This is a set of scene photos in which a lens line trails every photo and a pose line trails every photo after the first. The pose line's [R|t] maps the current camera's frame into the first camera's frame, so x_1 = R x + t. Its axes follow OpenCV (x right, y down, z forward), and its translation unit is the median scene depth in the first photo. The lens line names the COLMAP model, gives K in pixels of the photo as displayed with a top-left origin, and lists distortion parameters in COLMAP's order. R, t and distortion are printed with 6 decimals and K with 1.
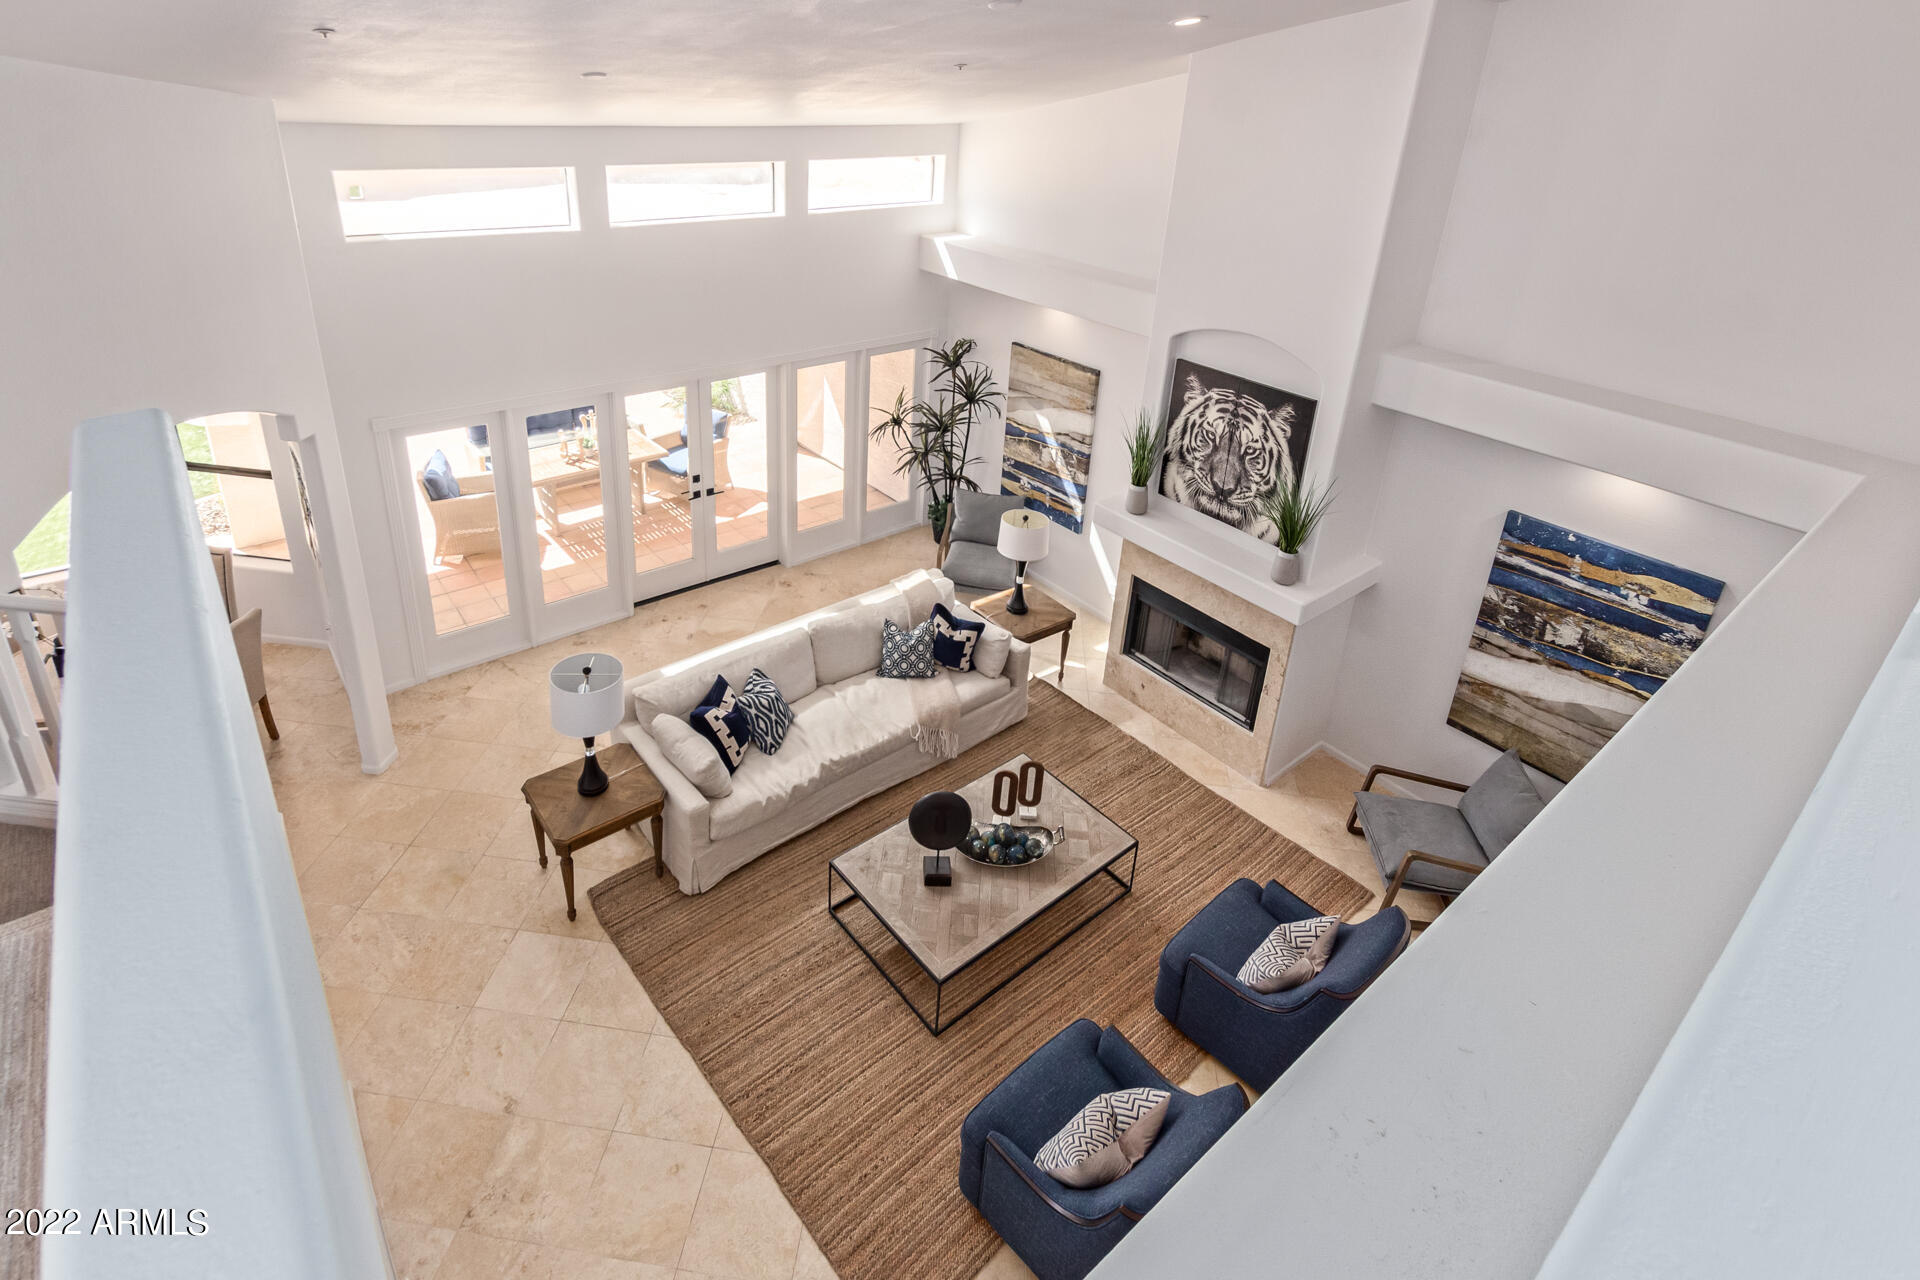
lens RADIAL K [[976.4, 0, 877.0], [0, 976.4, 455.7], [0, 0, 1]] dist [0.008485, 0.000114]
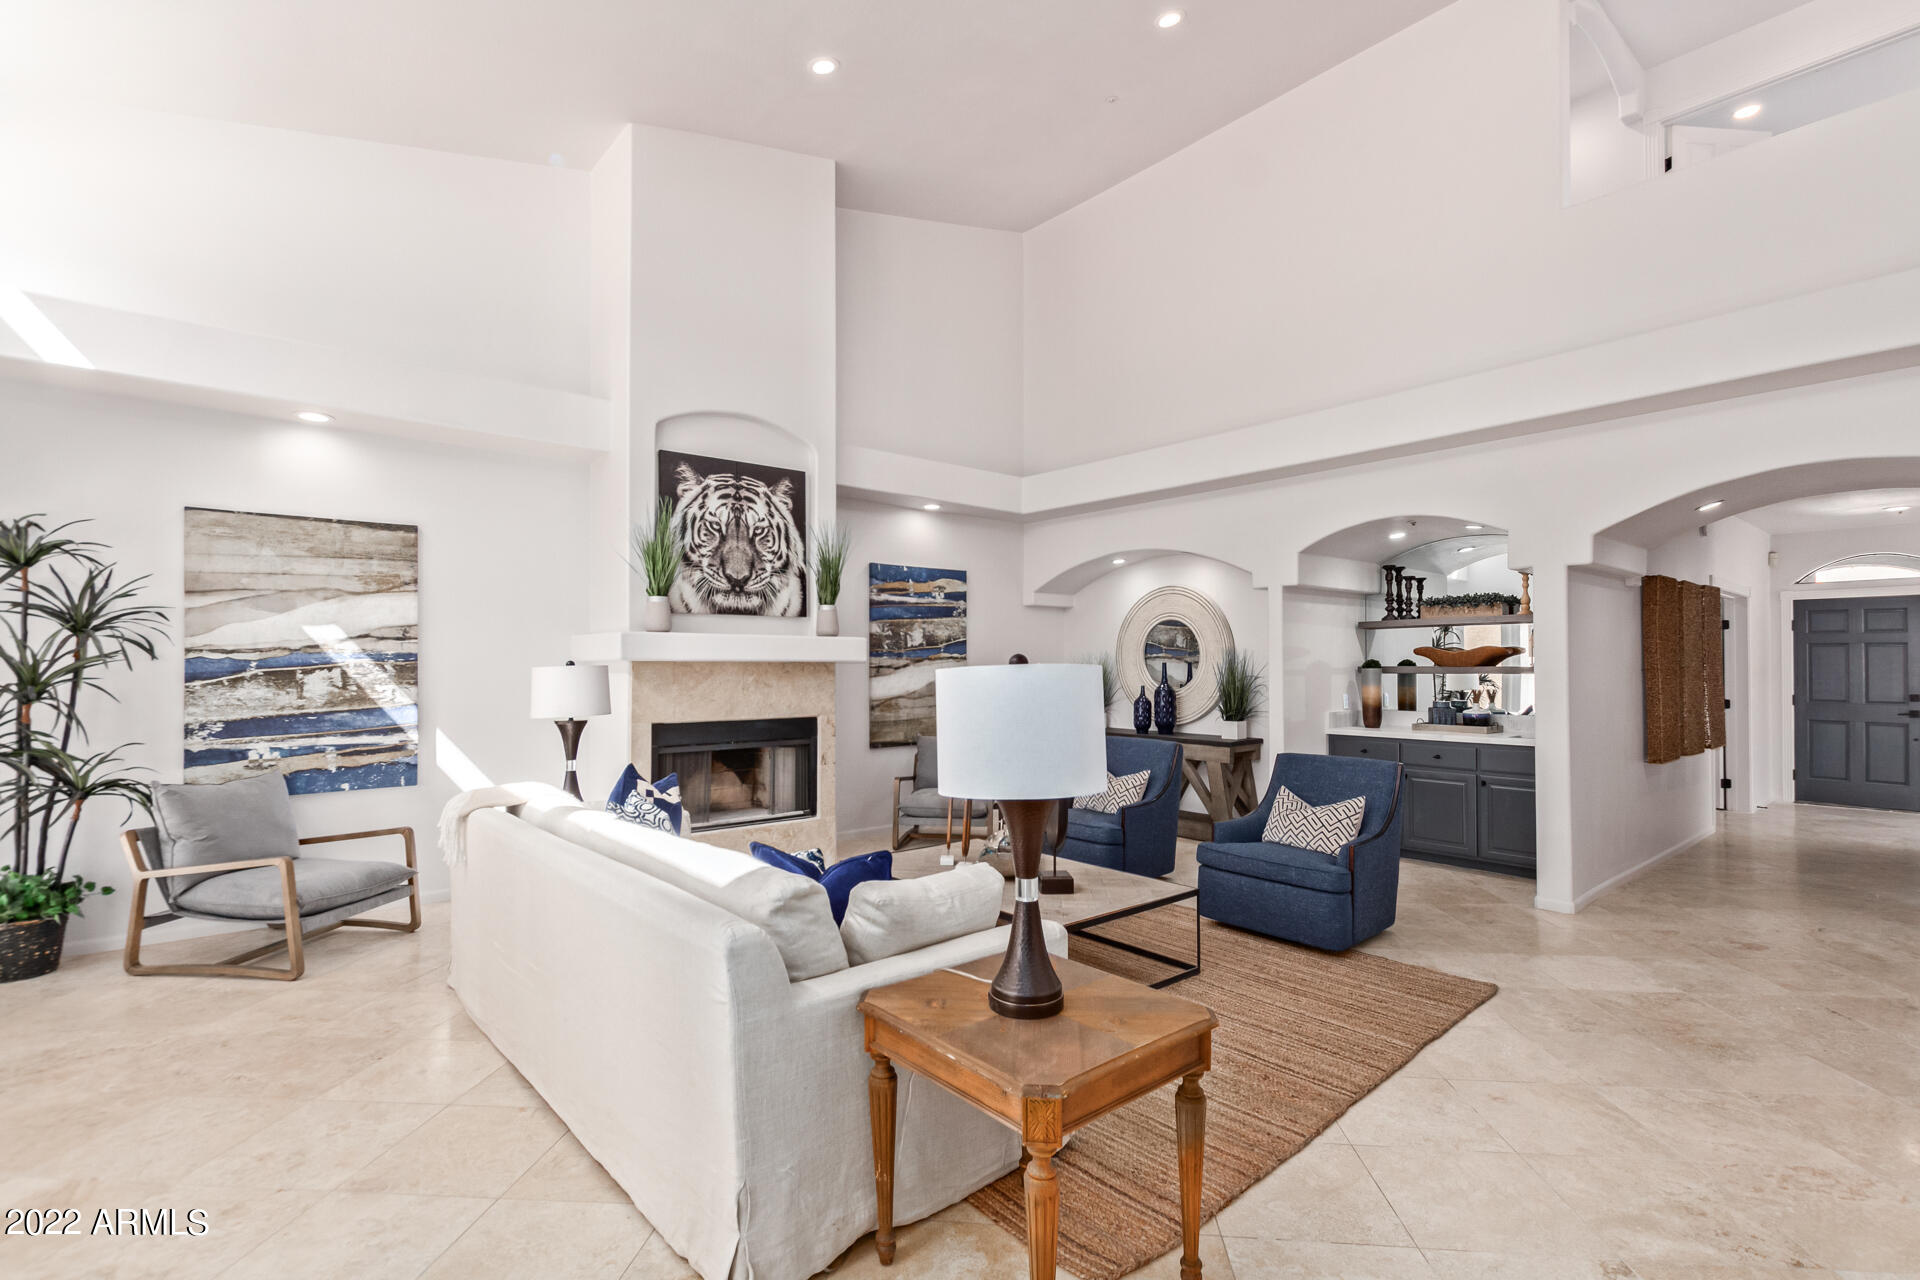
lens RADIAL K [[906.2, 0, 986.0], [0, 906.2, 665.7], [0, 0, 1]] dist [0.006016, 0.000220]
pose [[-0.079871, -0.026229, 0.996460, -0.586287], [0.386108, 0.920802, 0.055186, 0.162802], [-0.918989, 0.389149, -0.063418, 0.876709]]
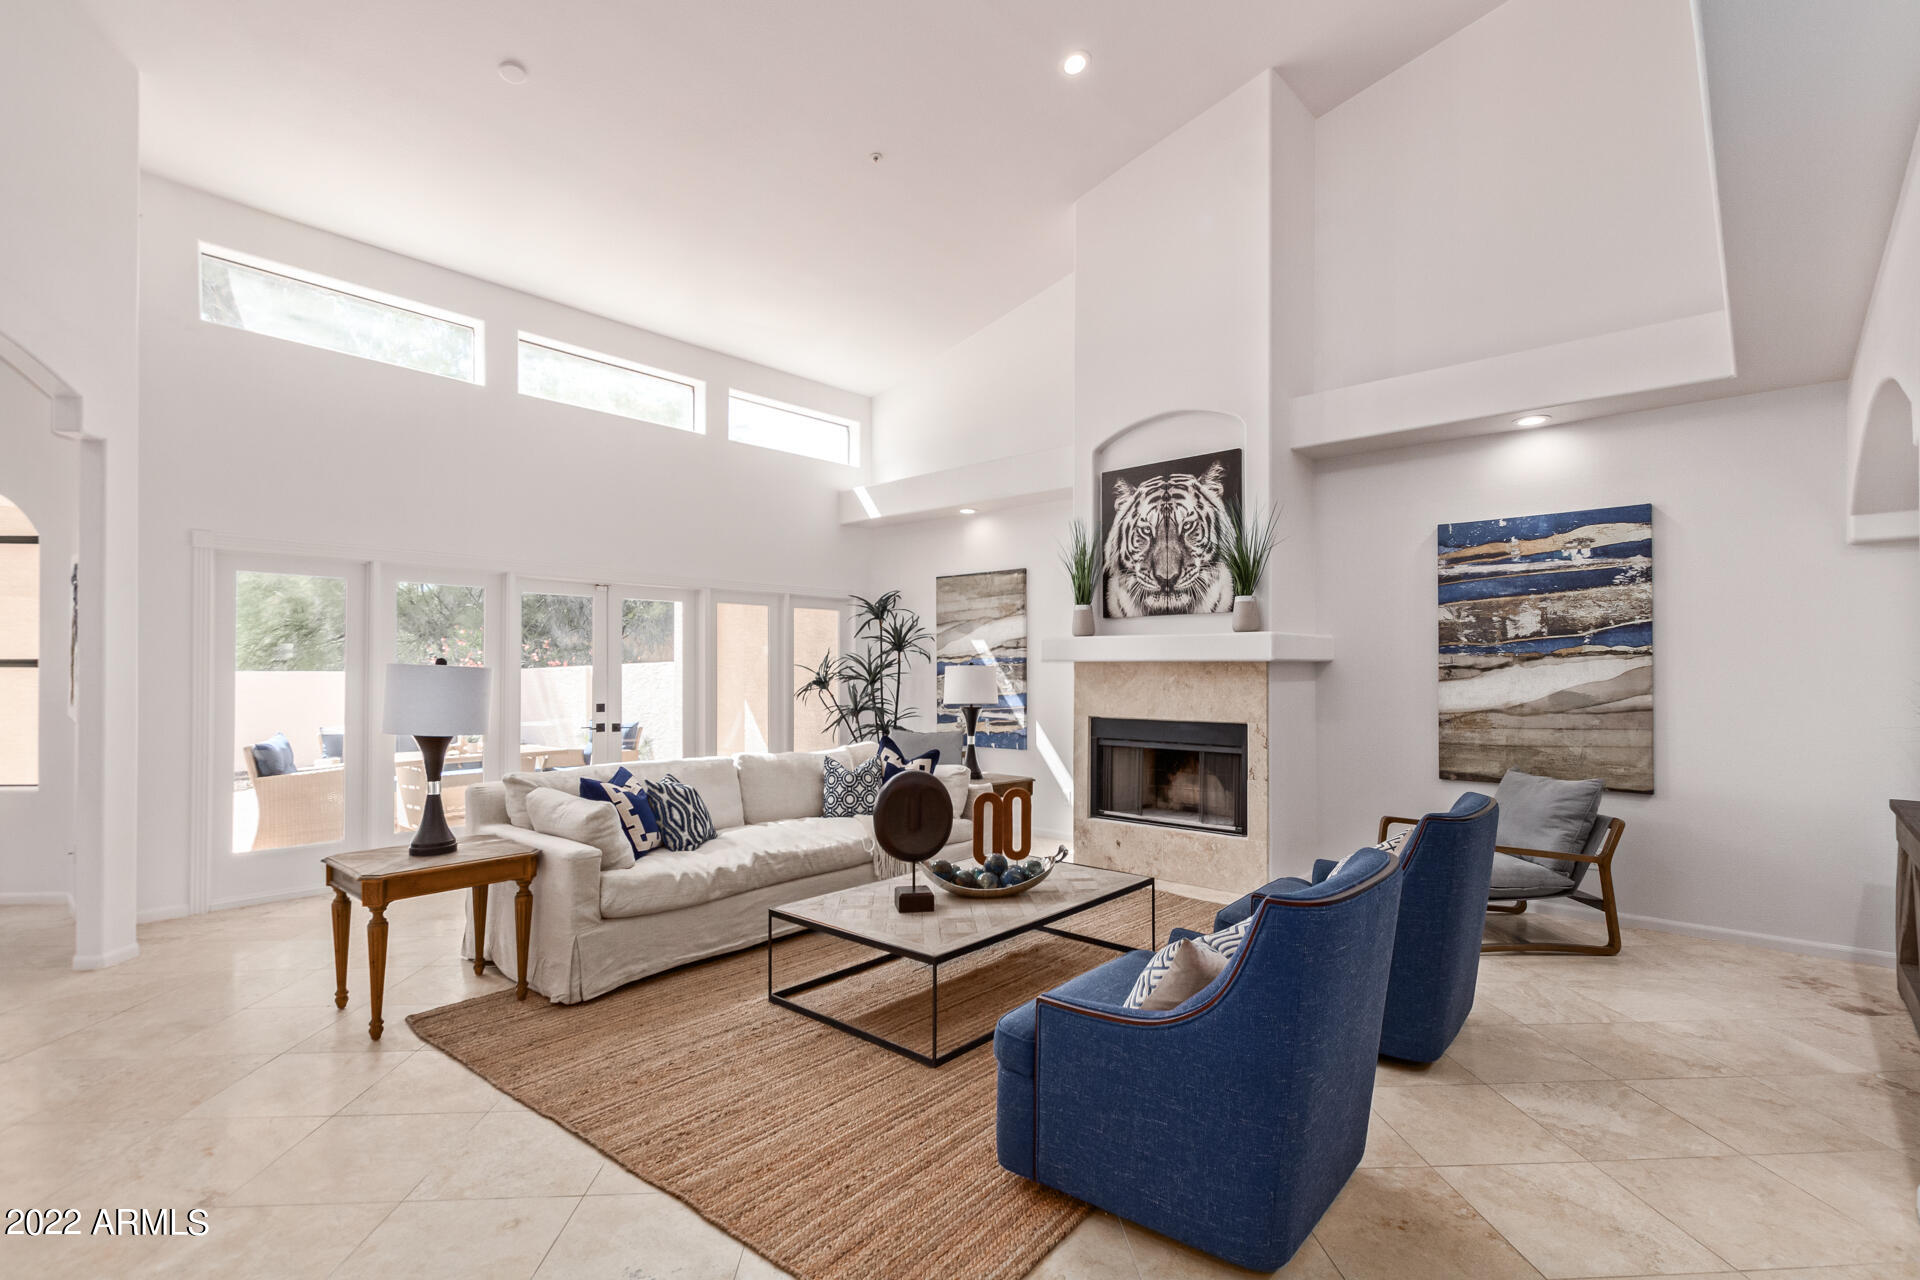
lens RADIAL K [[914.6, 0, 956.0], [0, 914.6, 679.1], [0, 0, 1]] dist [0.010713, 0.000774]
pose [[0.981884, -0.027585, 0.187463, -0.030052], [0.096089, 0.925186, -0.367148, 0.451306], [-0.163311, 0.378510, 0.911076, 0.239256]]
